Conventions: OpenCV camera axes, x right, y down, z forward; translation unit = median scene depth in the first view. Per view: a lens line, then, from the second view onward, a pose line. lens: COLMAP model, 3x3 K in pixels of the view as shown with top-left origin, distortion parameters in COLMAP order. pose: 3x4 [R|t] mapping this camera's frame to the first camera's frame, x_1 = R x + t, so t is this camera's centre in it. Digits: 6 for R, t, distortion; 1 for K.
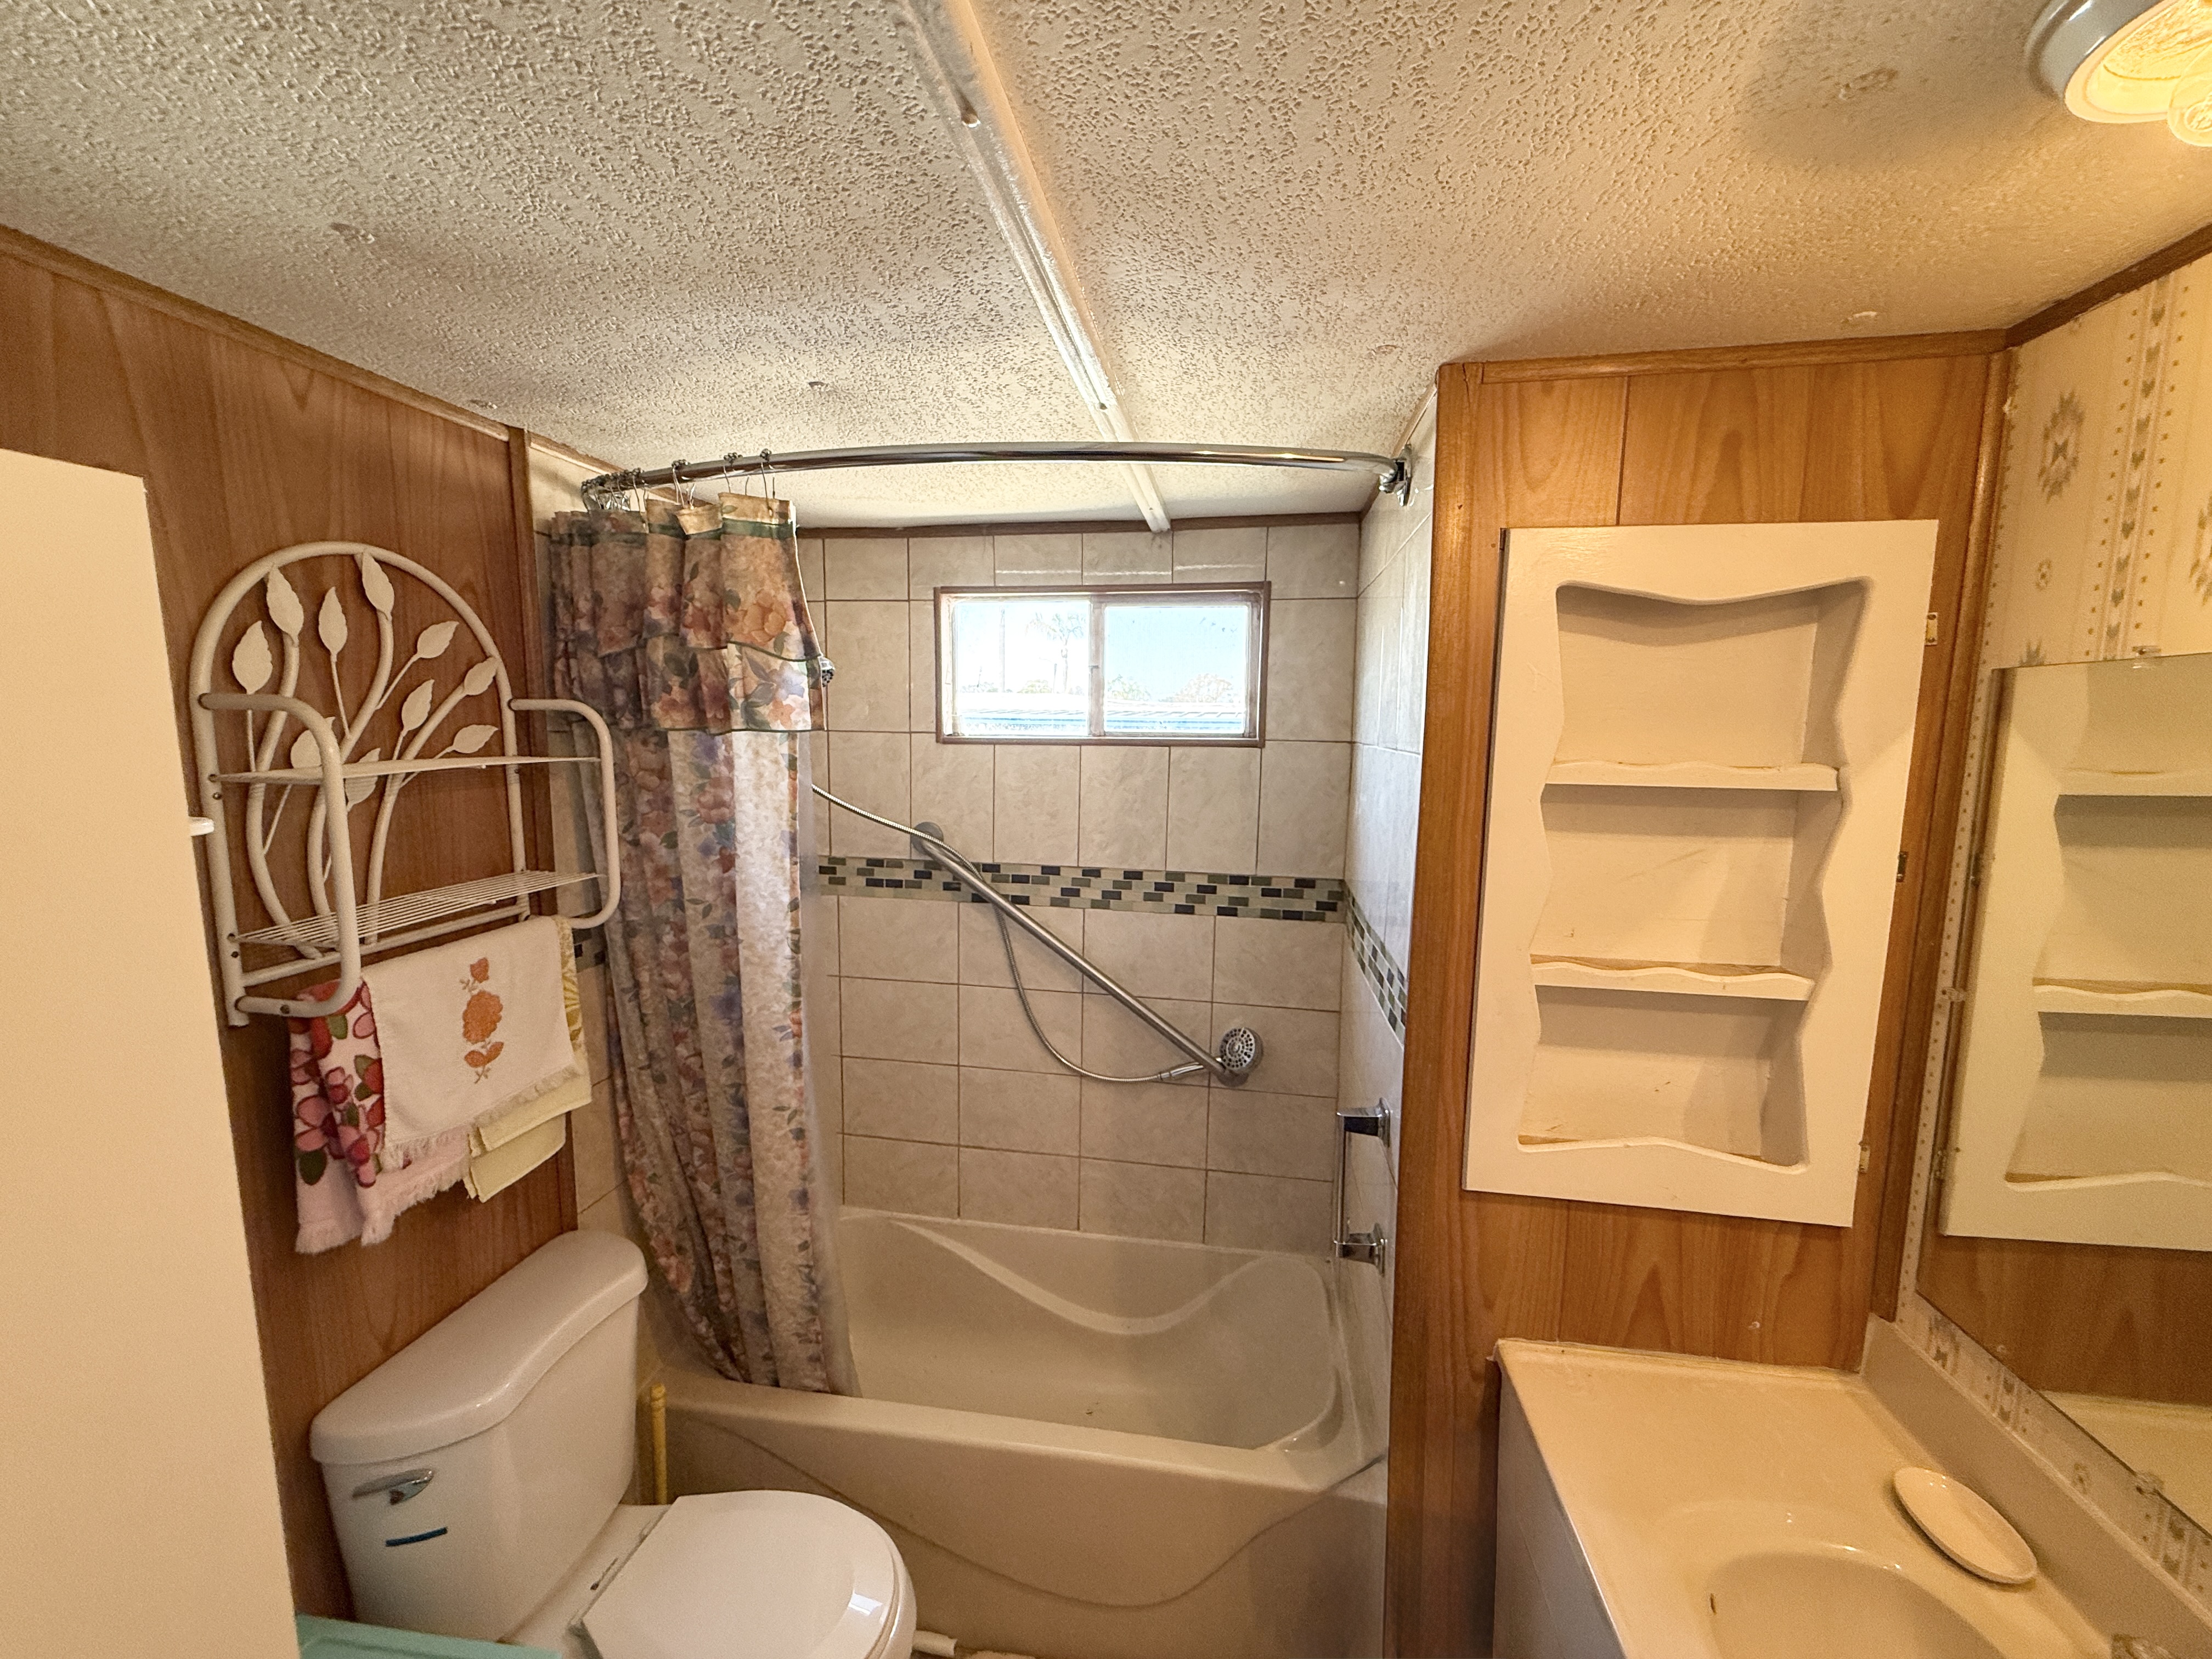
lens RADIAL K [[882.0, 0, 1105.3], [0, 882.0, 830.4], [0, 0, 1]] dist [-0.002219, 0.000993]
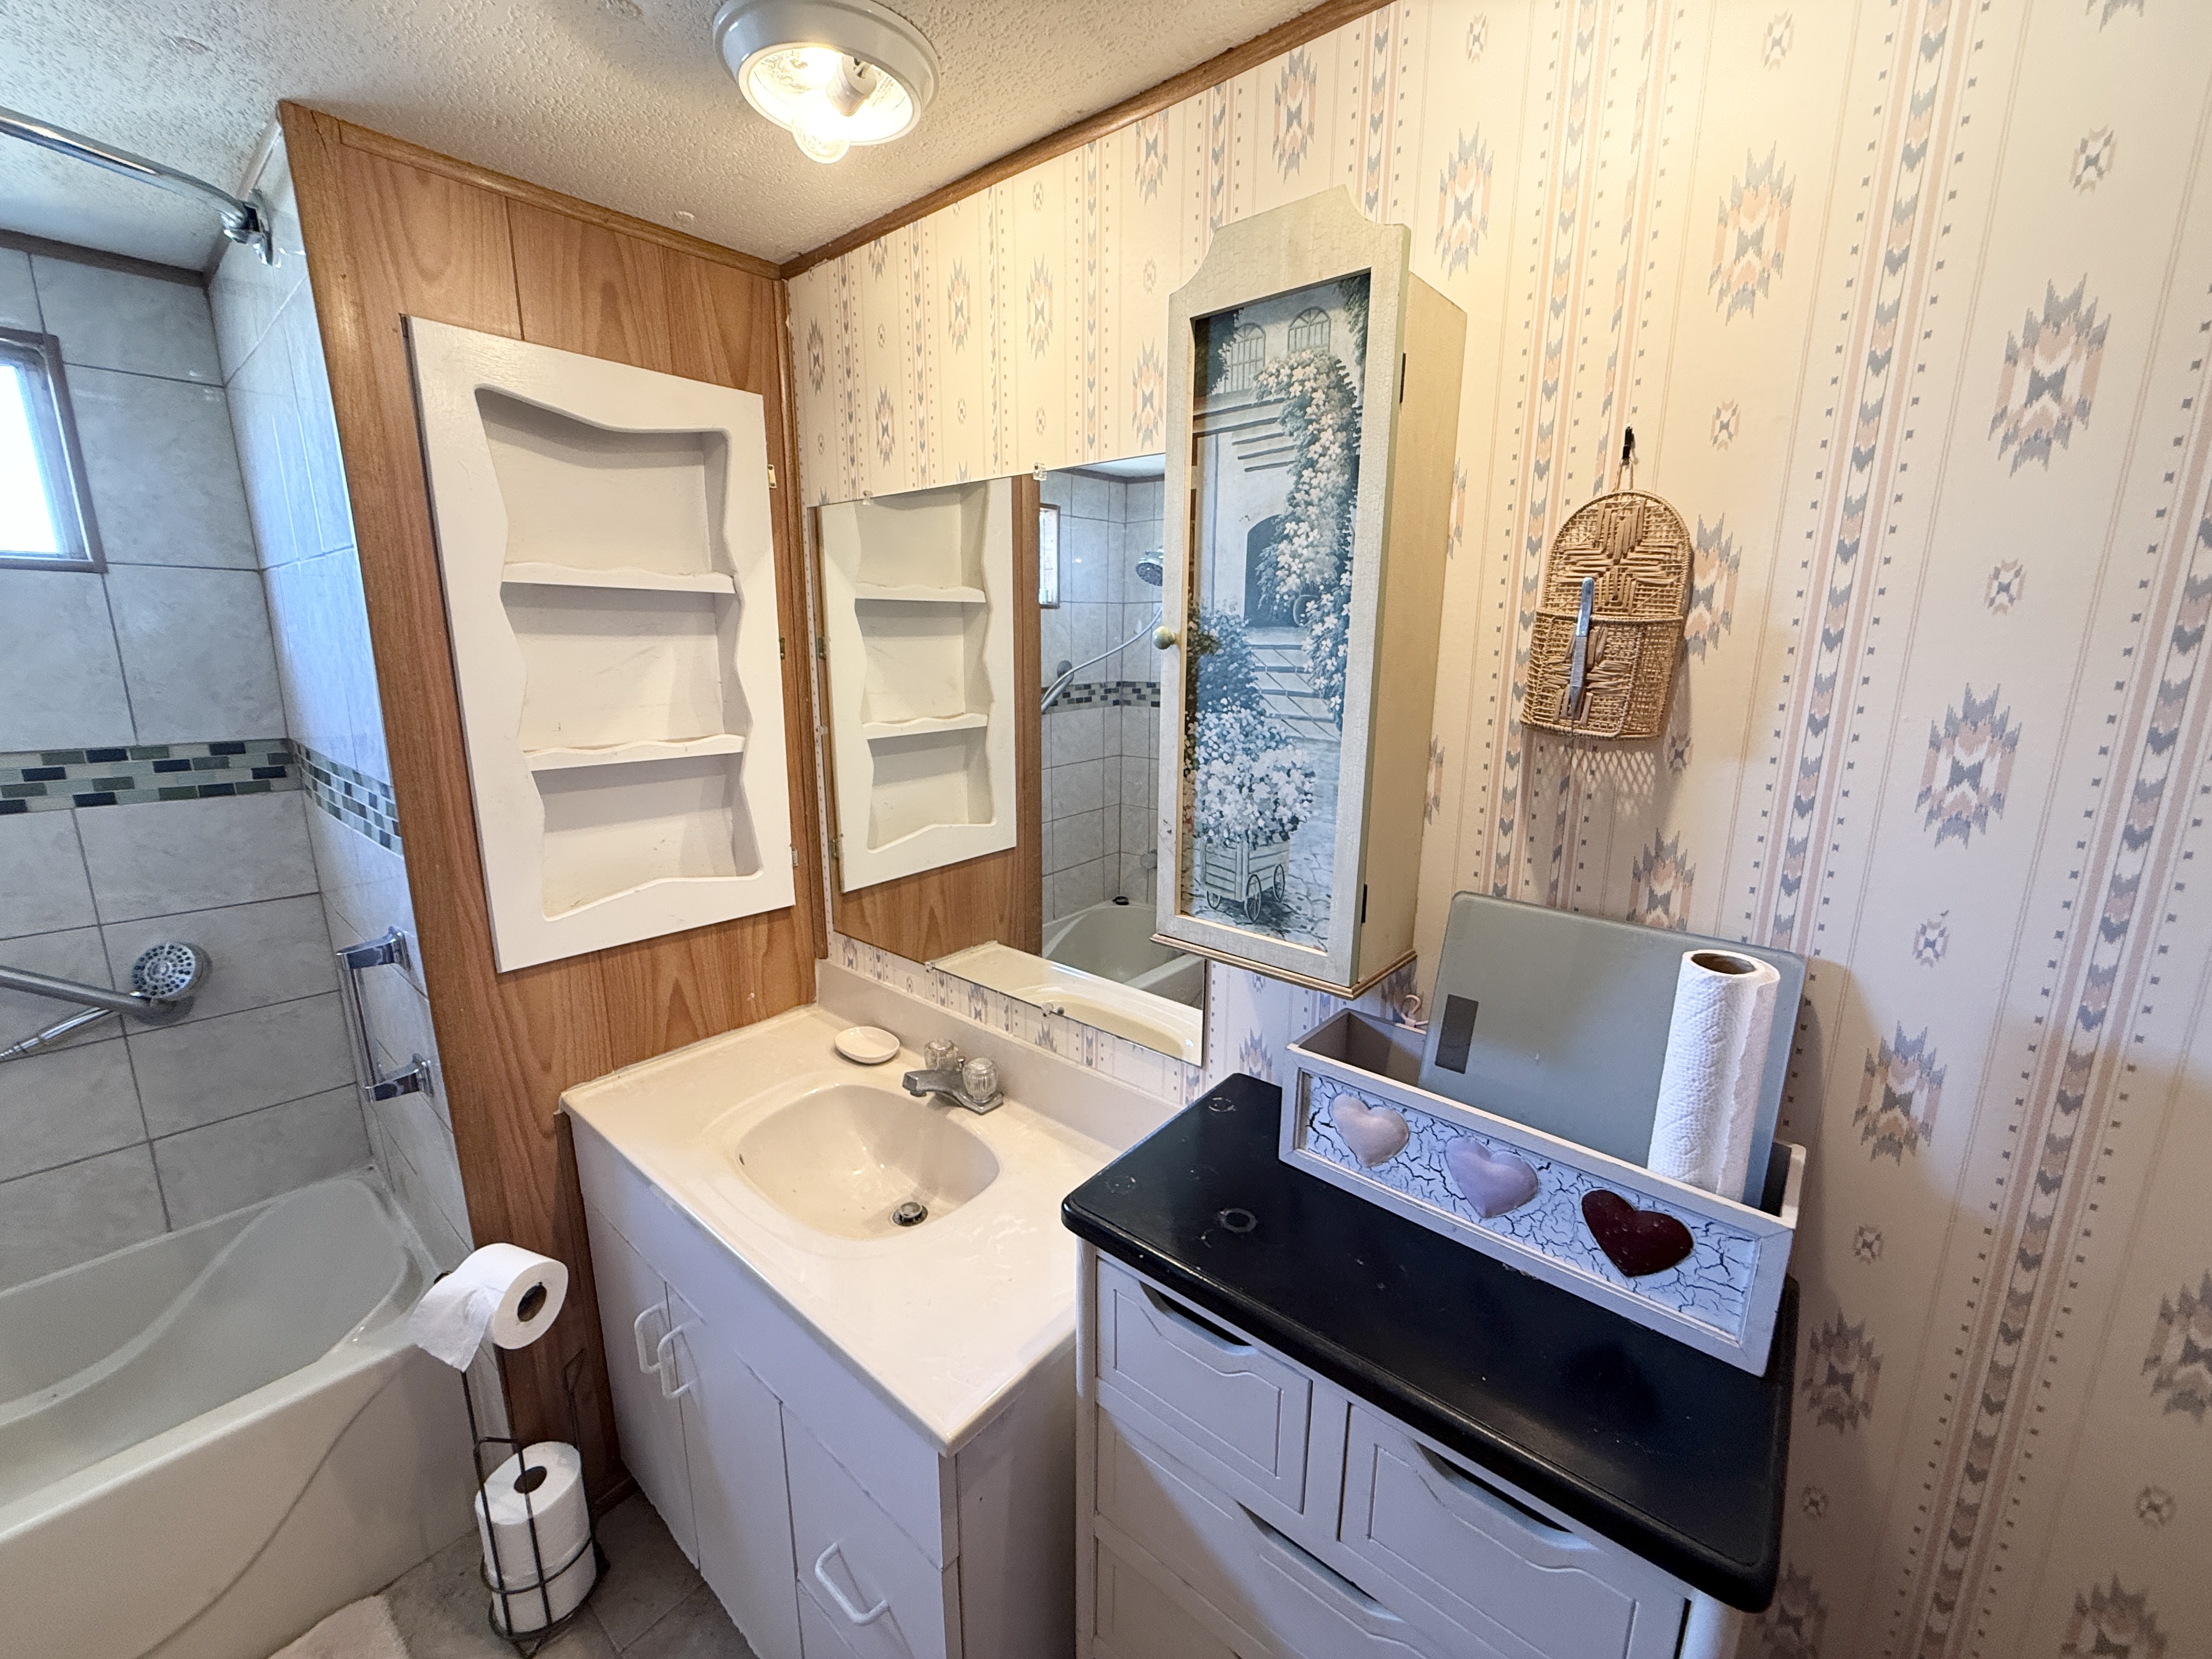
lens RADIAL K [[882.0, 0, 1105.3], [0, 882.0, 830.4], [0, 0, 1]] dist [-0.002219, 0.000993]
pose [[0.521999, -0.186256, 0.832362, -0.068157], [0.098732, 0.982501, 0.157934, 0.144591], [-0.847213, -0.000261, 0.531254, -0.193784]]
